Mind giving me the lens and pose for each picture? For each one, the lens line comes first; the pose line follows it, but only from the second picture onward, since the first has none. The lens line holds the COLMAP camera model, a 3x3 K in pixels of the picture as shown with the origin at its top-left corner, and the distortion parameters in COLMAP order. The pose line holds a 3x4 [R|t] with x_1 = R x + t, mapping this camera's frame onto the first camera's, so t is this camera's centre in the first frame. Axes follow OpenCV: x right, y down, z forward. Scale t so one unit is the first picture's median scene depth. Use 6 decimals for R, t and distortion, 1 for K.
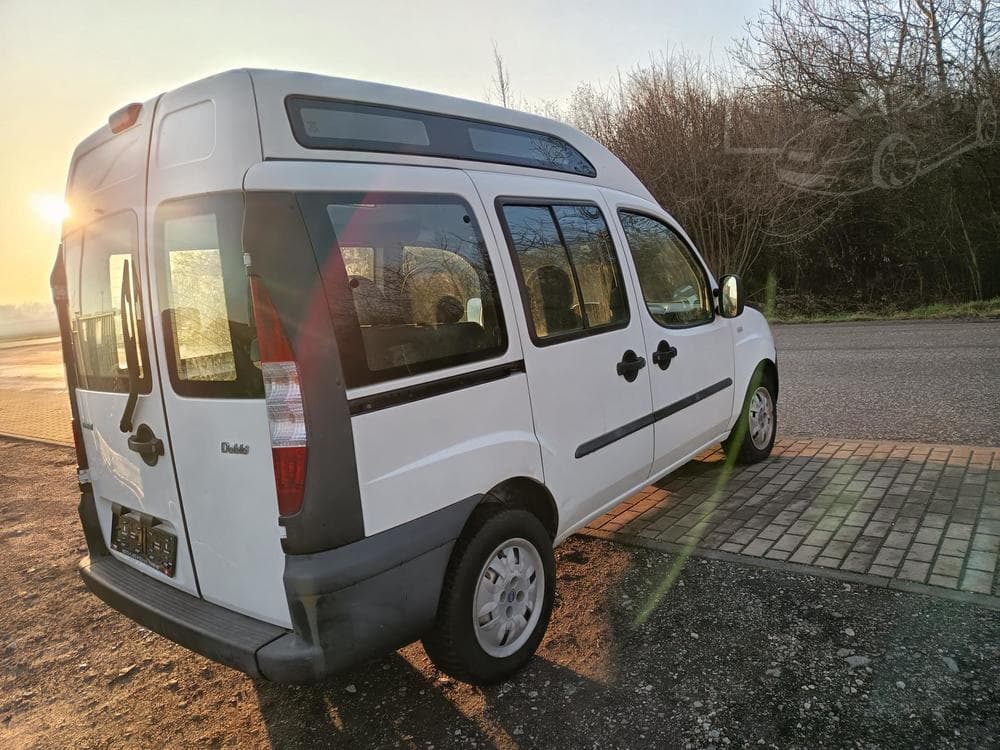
lens RADIAL K [[690.6, 0, 503.1], [0, 690.6, 370.1], [0, 0, 1]] dist [0.002381, 0.010886]
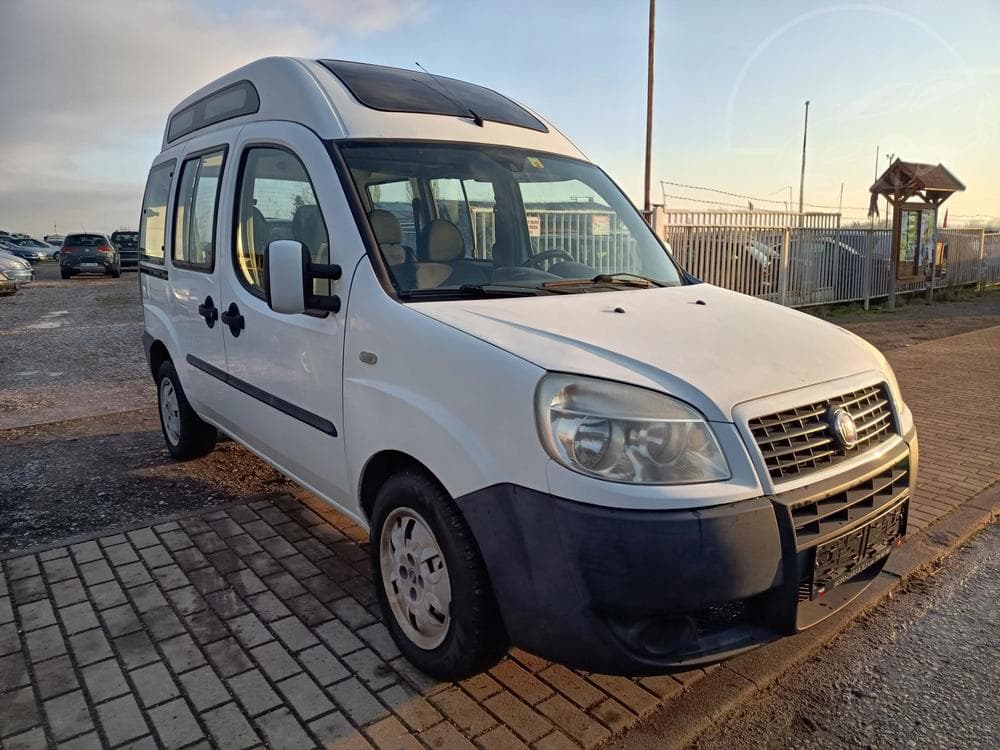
lens RADIAL K [[690.6, 0, 495.9], [0, 690.6, 380.5], [0, 0, 1]] dist [0.002381, 0.010886]
pose [[-0.215629, 0.295639, -0.930646, 1.078558], [-0.121888, 0.937463, 0.326046, -0.297308], [0.968838, 0.183740, -0.166110, 1.599174]]
